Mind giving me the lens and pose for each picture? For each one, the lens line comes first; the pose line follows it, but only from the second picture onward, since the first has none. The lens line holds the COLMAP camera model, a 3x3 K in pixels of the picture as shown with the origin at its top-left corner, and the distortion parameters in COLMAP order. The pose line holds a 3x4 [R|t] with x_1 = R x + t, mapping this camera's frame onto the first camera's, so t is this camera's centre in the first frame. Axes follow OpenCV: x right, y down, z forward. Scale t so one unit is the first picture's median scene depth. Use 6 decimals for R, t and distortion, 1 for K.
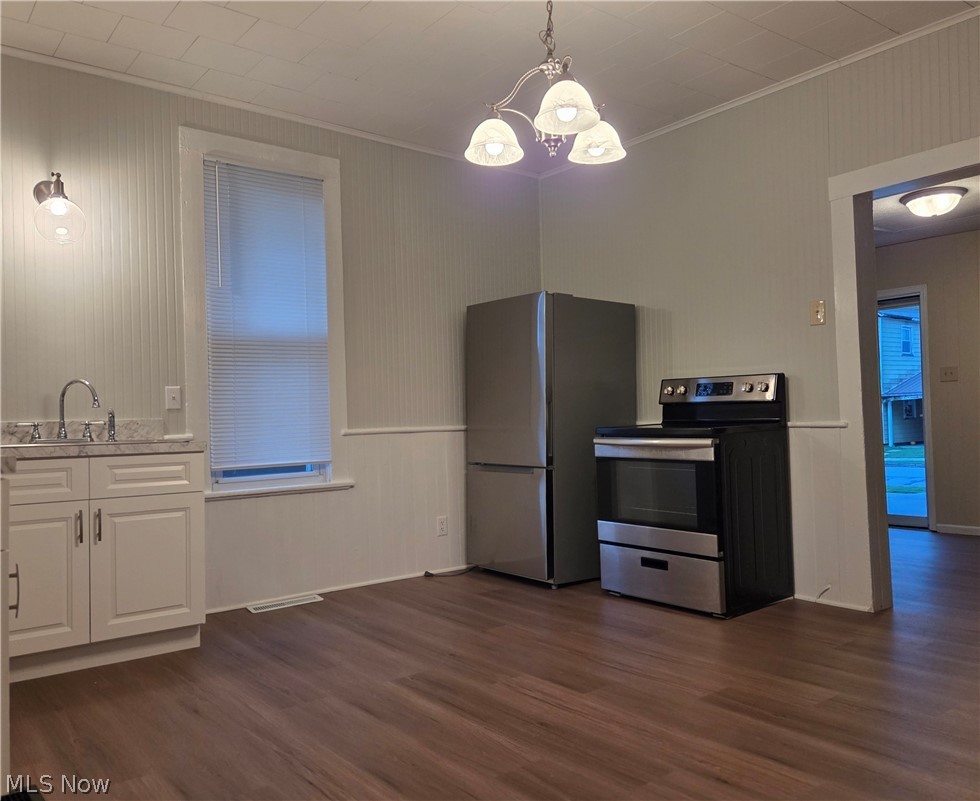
lens RADIAL K [[826.7, 0, 499.7], [0, 826.7, 403.1], [0, 0, 1]] dist [0.076815, -0.049178]
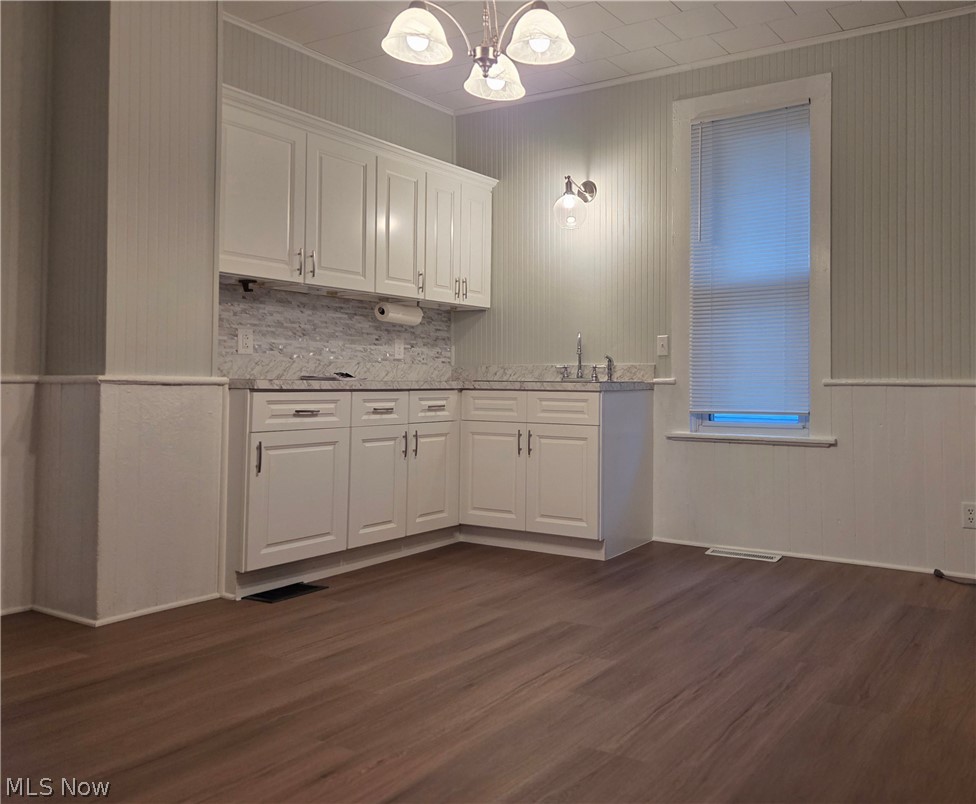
lens RADIAL K [[848.5, 0, 584.9], [0, 848.5, 349.3], [0, 0, 1]] dist [0.088410, -0.026447]
pose [[0.338024, -0.009319, -0.941092, 0.656392], [0.003380, 0.999957, -0.008688, 0.008497], [0.941132, -0.000244, 0.338040, 0.513409]]
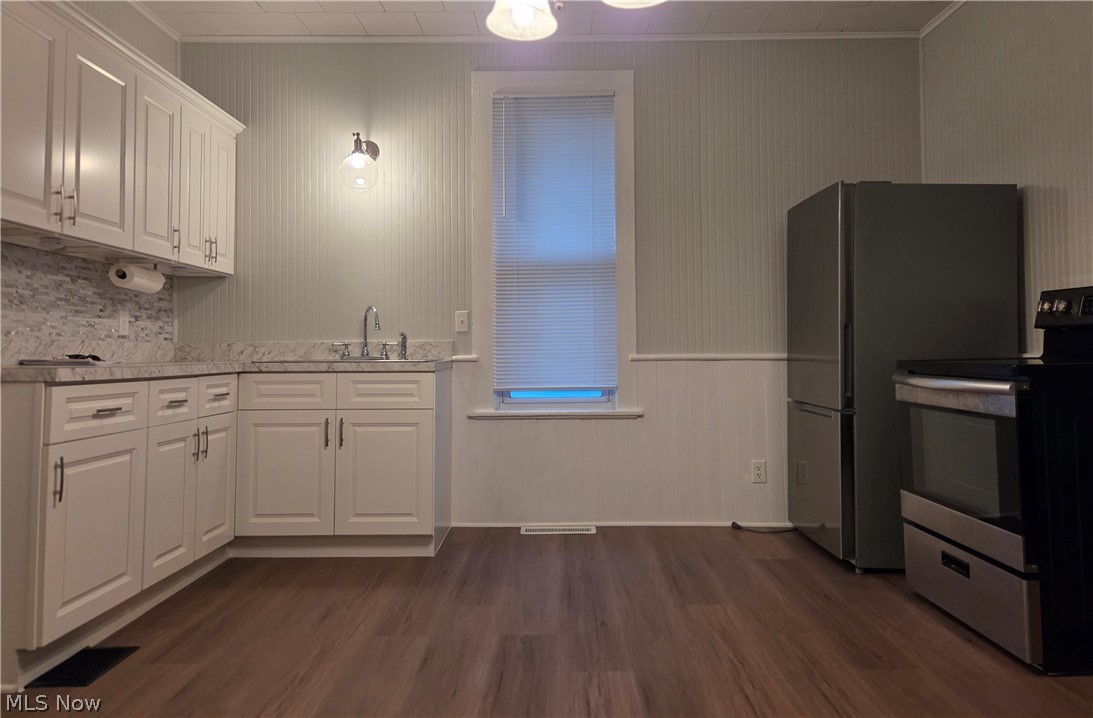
lens RADIAL K [[793.5, 0, 535.7], [0, 793.5, 309.0], [0, 0, 1]] dist [0.075243, -0.052441]
pose [[0.764763, -0.014435, -0.644150, 0.349550], [-0.000933, 0.999723, -0.023512, 0.001734], [0.644311, 0.018582, 0.764538, 0.272082]]
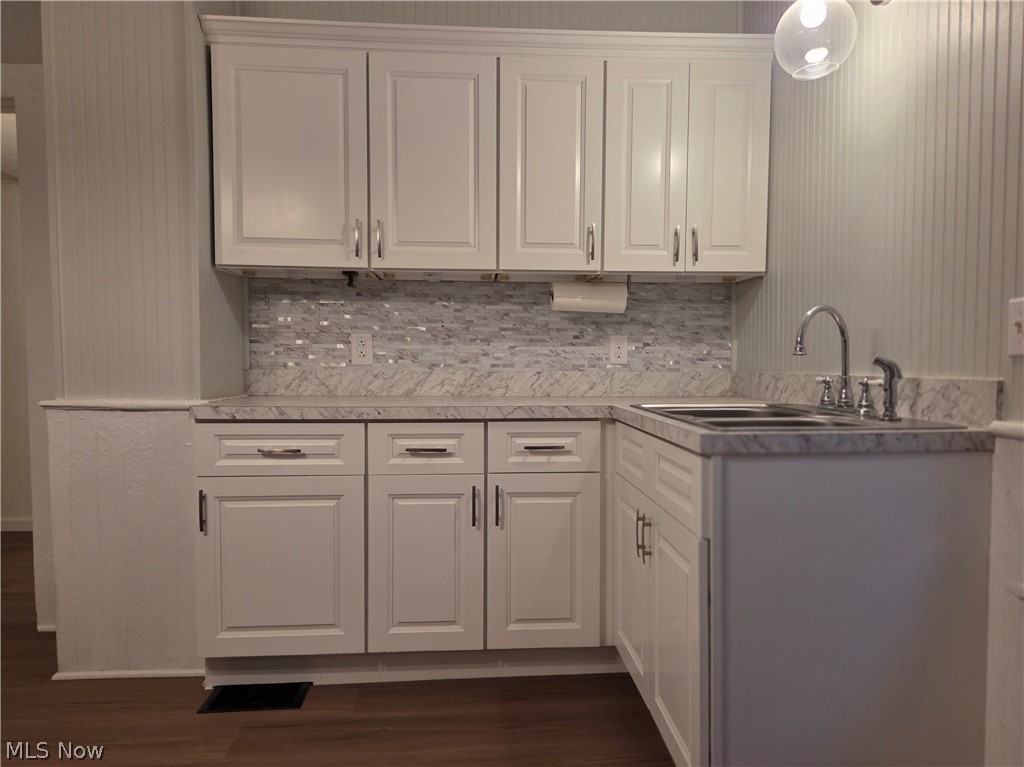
lens RADIAL K [[704.5, 0, 517.1], [0, 704.5, 392.8], [0, 0, 1]] dist [0.054602, -0.011993]
pose [[-0.573911, 0.058901, -0.816797, 0.015158], [0.030328, 0.998255, 0.050676, 0.000795], [0.818356, 0.004312, -0.574695, 1.002454]]
